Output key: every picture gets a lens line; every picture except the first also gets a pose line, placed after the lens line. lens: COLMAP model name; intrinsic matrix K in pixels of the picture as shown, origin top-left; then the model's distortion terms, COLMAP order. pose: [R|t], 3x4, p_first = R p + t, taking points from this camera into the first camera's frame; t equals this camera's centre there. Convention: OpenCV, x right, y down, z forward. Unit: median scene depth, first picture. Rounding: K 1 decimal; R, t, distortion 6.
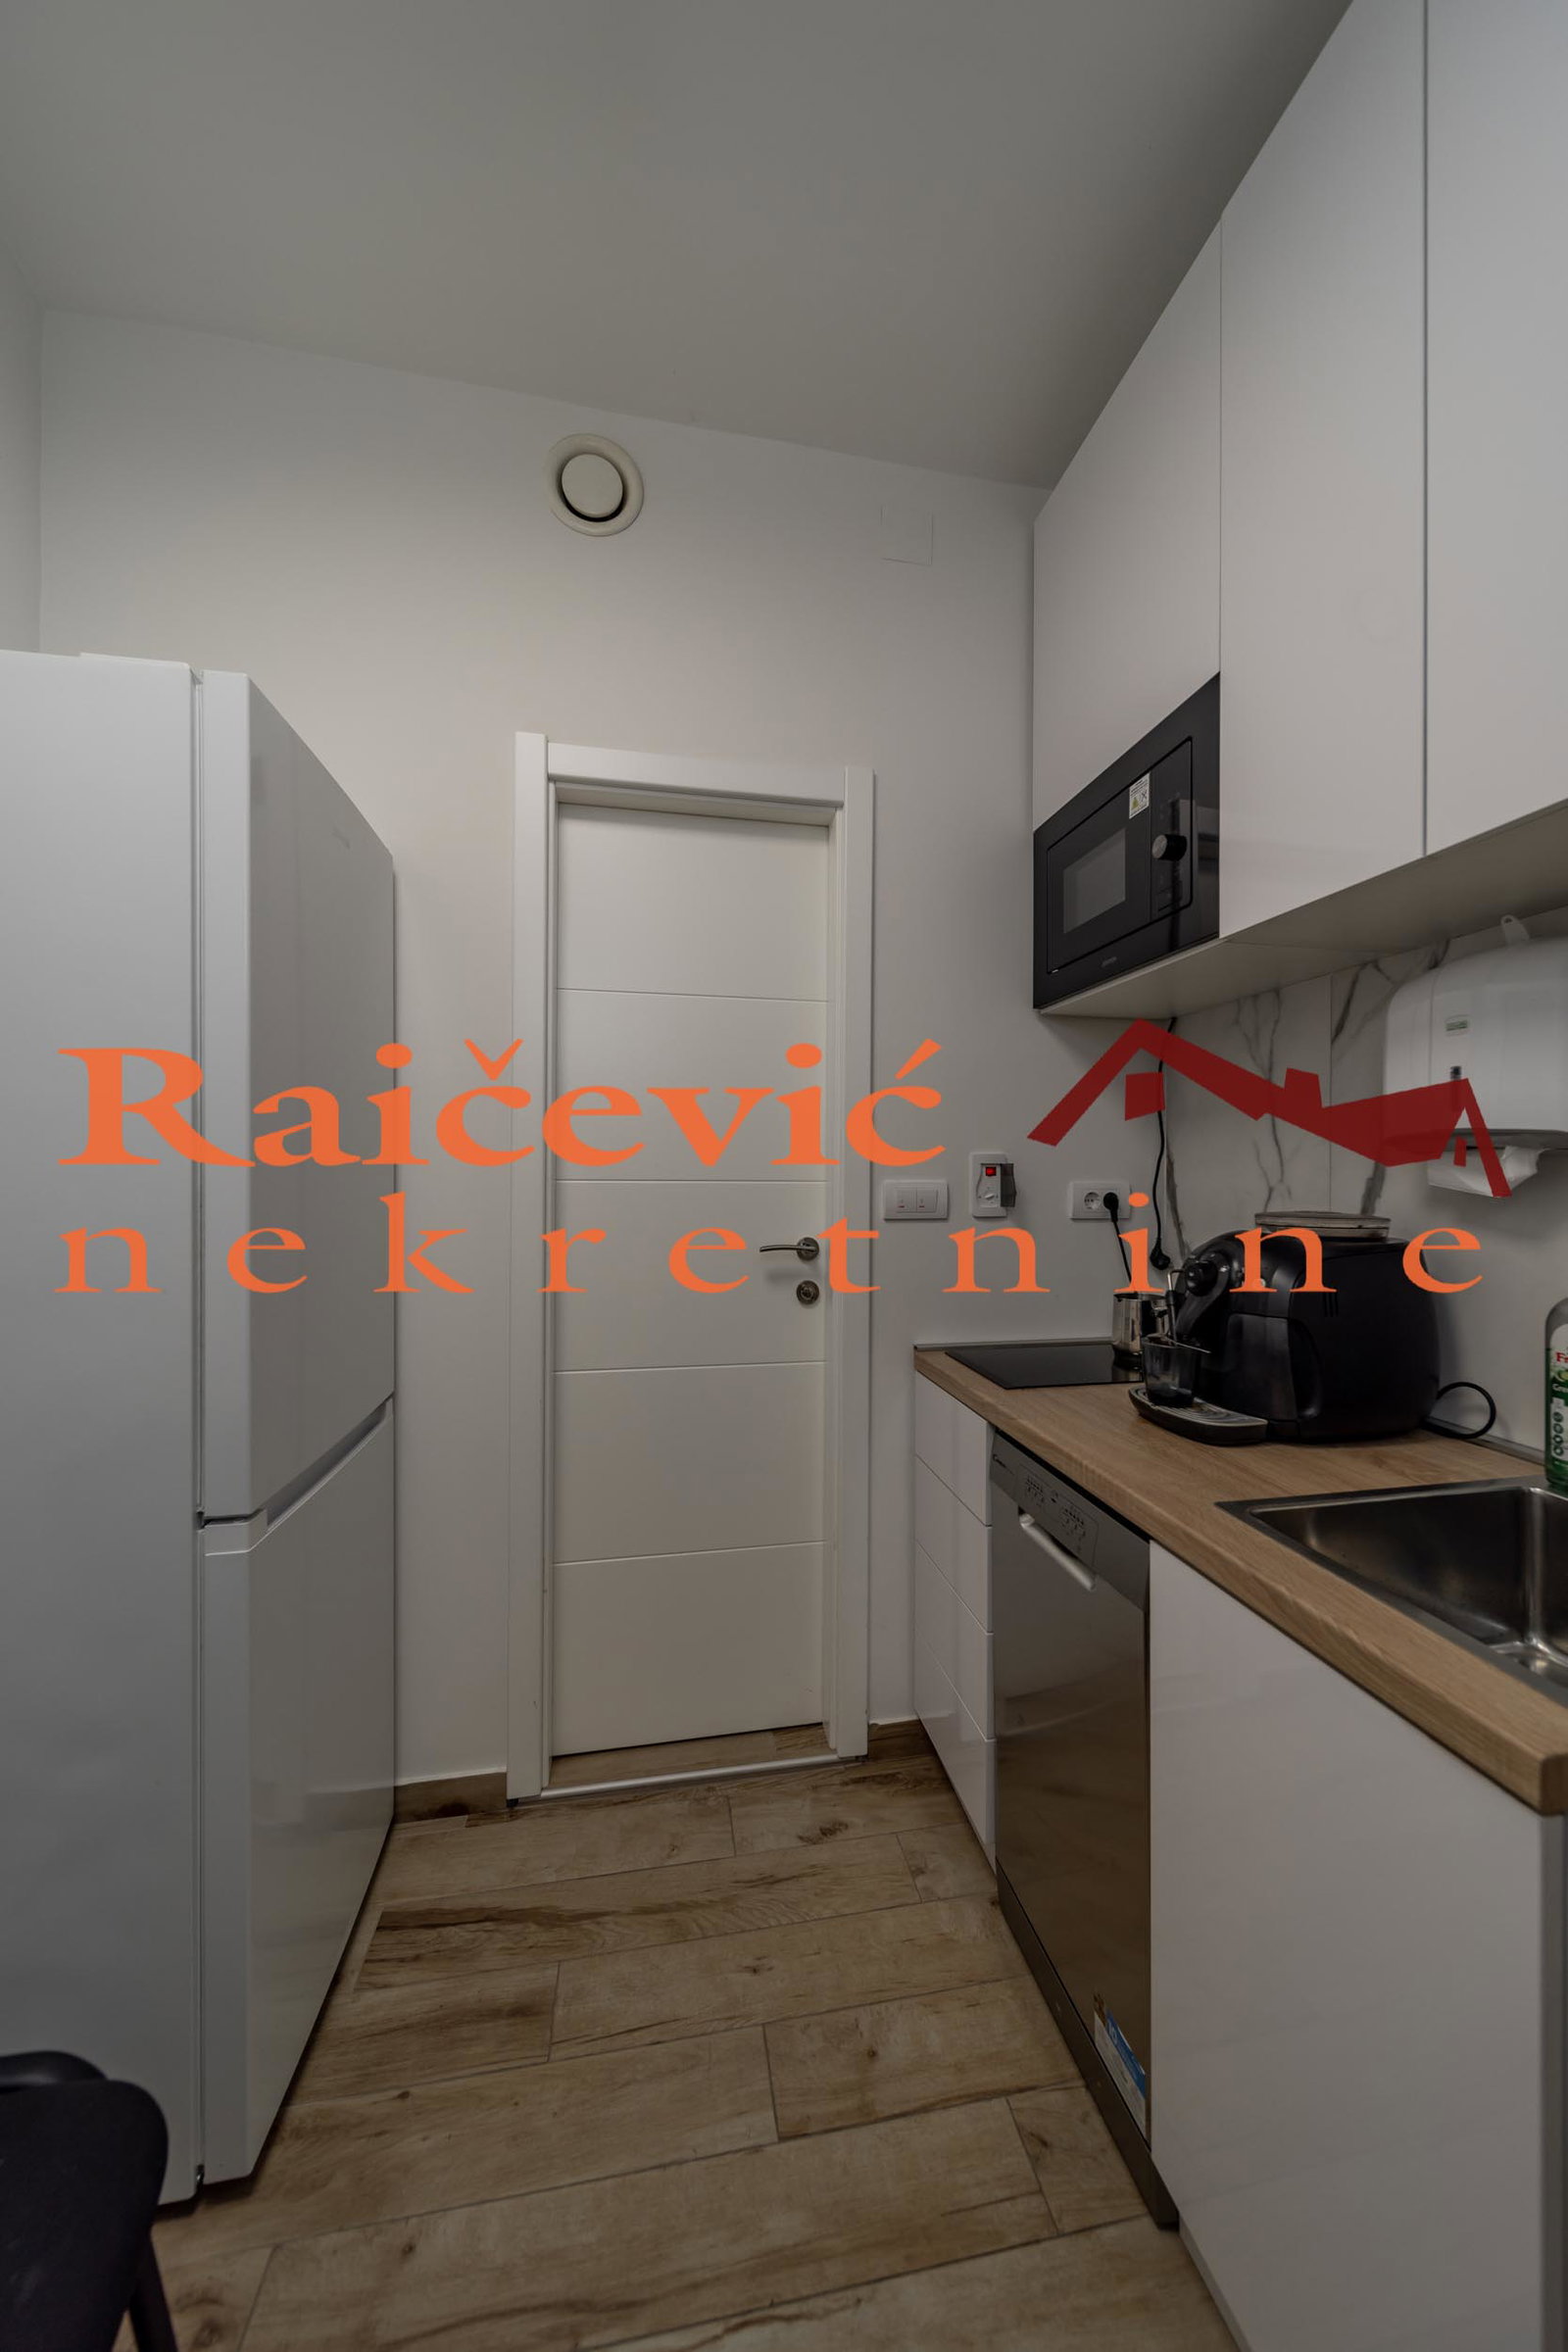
lens RADIAL K [[831.9, 0, 789.8], [0, 831.9, 1172.1], [0, 0, 1]] dist [-0.000894, -0.000428]
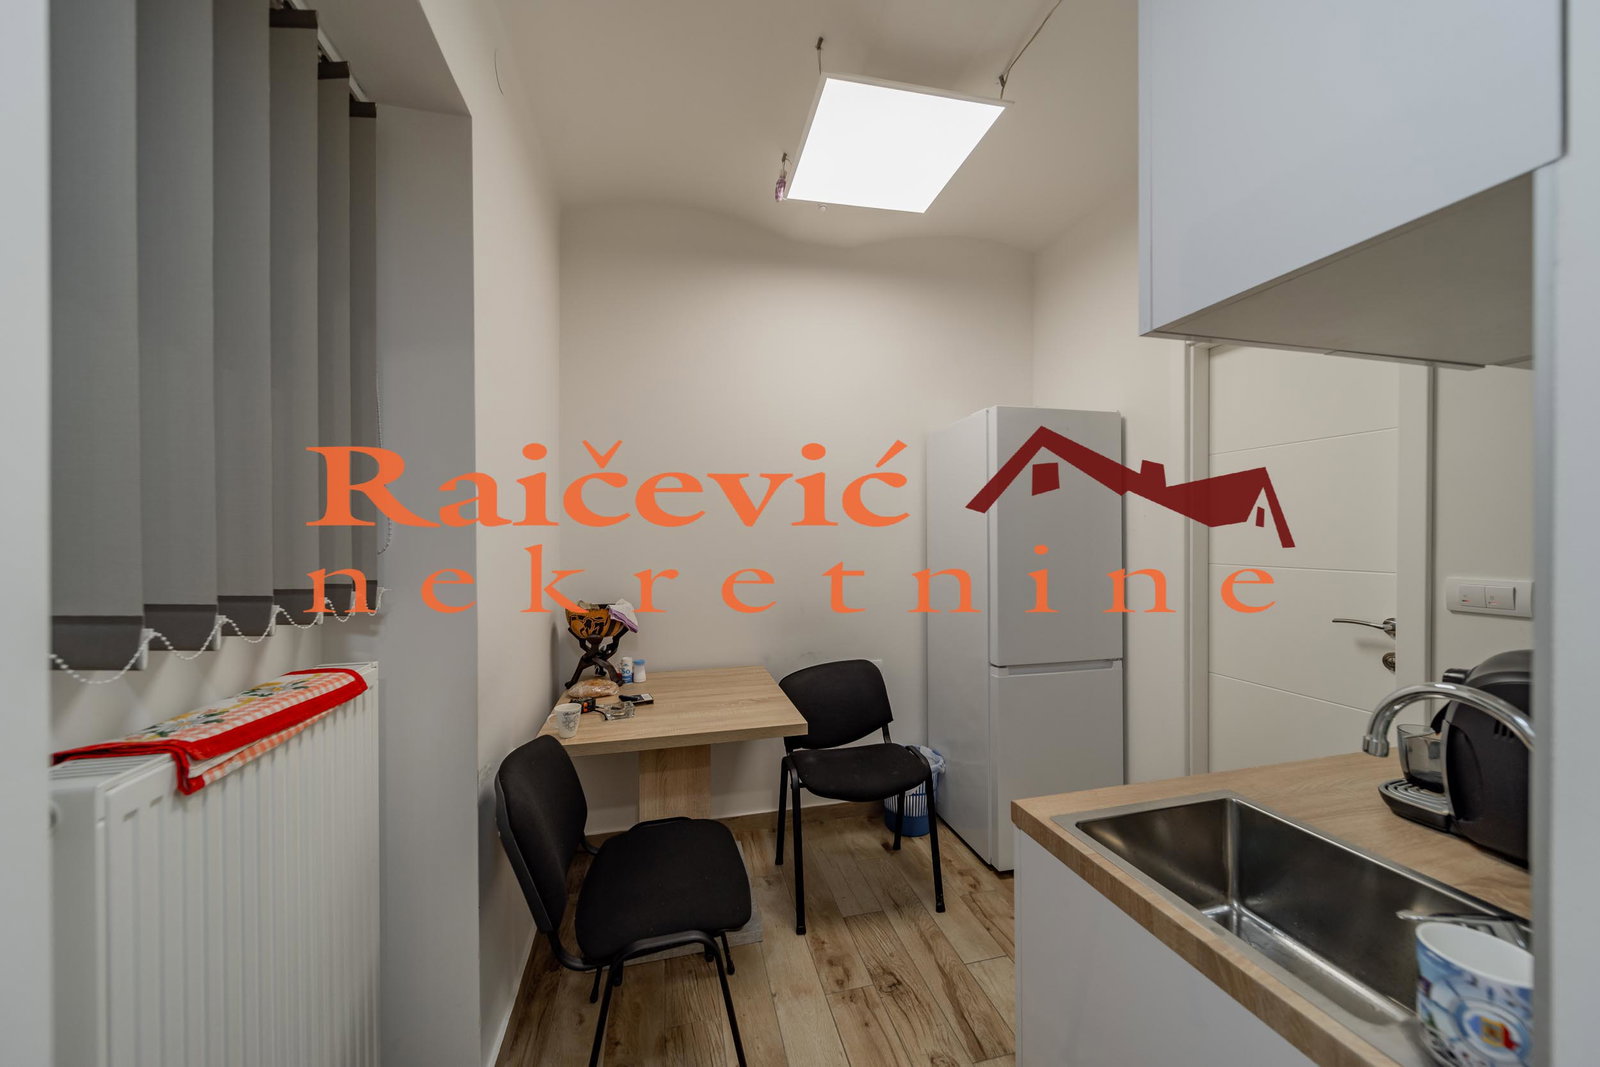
lens RADIAL K [[565.9, 0, 802.0], [0, 565.9, 538.6], [0, 0, 1]] dist [-0.000894, -0.000428]
pose [[0.057804, 0.000229, -0.998328, 1.316055], [0.005580, 0.999984, 0.000552, -0.076201], [0.998312, -0.005603, 0.057802, 0.102660]]
